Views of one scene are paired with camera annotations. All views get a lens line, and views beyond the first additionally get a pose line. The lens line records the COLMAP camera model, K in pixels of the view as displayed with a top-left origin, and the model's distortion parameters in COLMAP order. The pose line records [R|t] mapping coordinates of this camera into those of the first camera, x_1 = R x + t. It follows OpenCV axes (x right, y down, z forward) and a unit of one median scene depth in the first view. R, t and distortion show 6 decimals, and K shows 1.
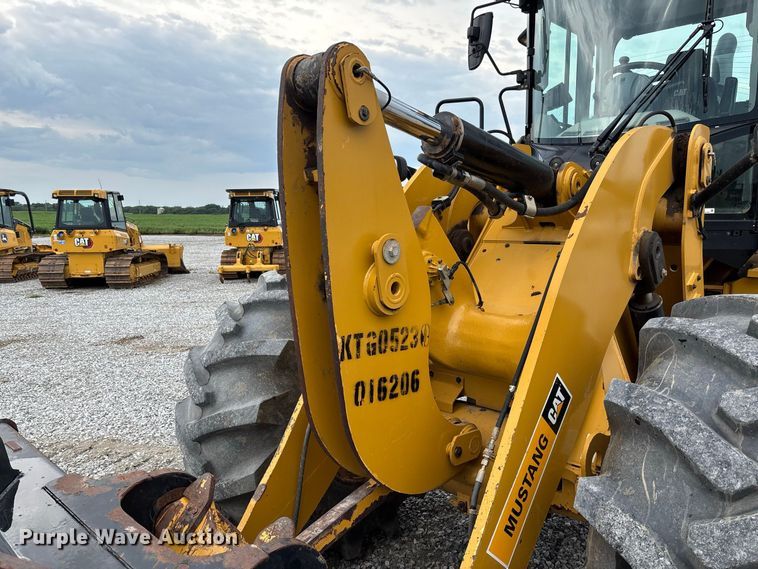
lens RADIAL K [[573.3, 0, 381.4], [0, 573.3, 276.5], [0, 0, 1]] dist [0.030770, -0.024658]
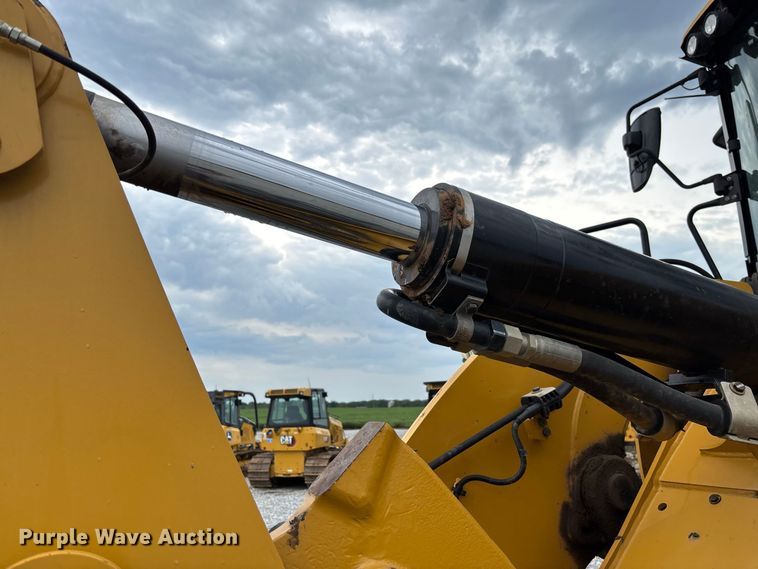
lens RADIAL K [[572.6, 0, 383.7], [0, 572.6, 287.2], [0, 0, 1]] dist [0.043264, -0.035499]
pose [[0.929024, -0.098809, -0.356582, 0.116267], [-0.014564, 0.953174, -0.302071, -0.051413], [0.369732, 0.285825, 0.884083, 0.352376]]
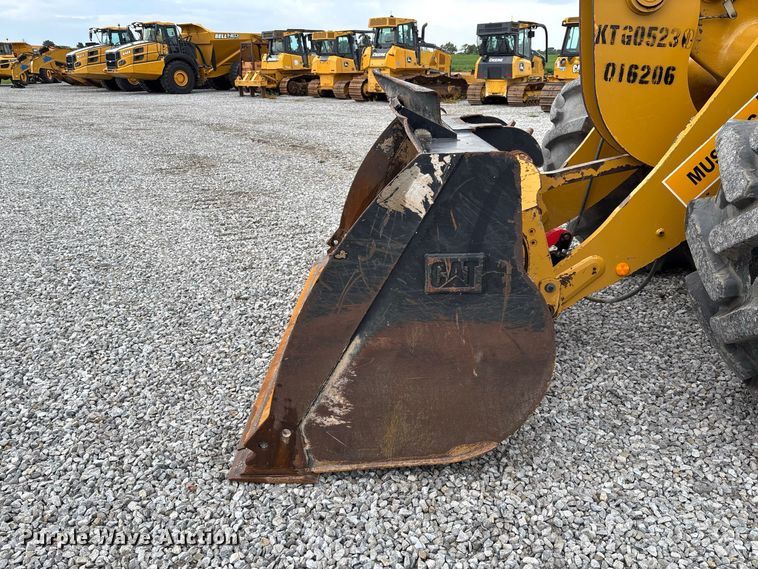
lens RADIAL K [[572.6, 0, 383.8], [0, 572.6, 282.3], [0, 0, 1]] dist [0.043264, -0.035499]
pose [[0.679429, 0.259875, -0.686179, 0.323258], [-0.073837, 0.954646, 0.288441, 0.151165], [0.730017, -0.145310, 0.667803, -0.207639]]
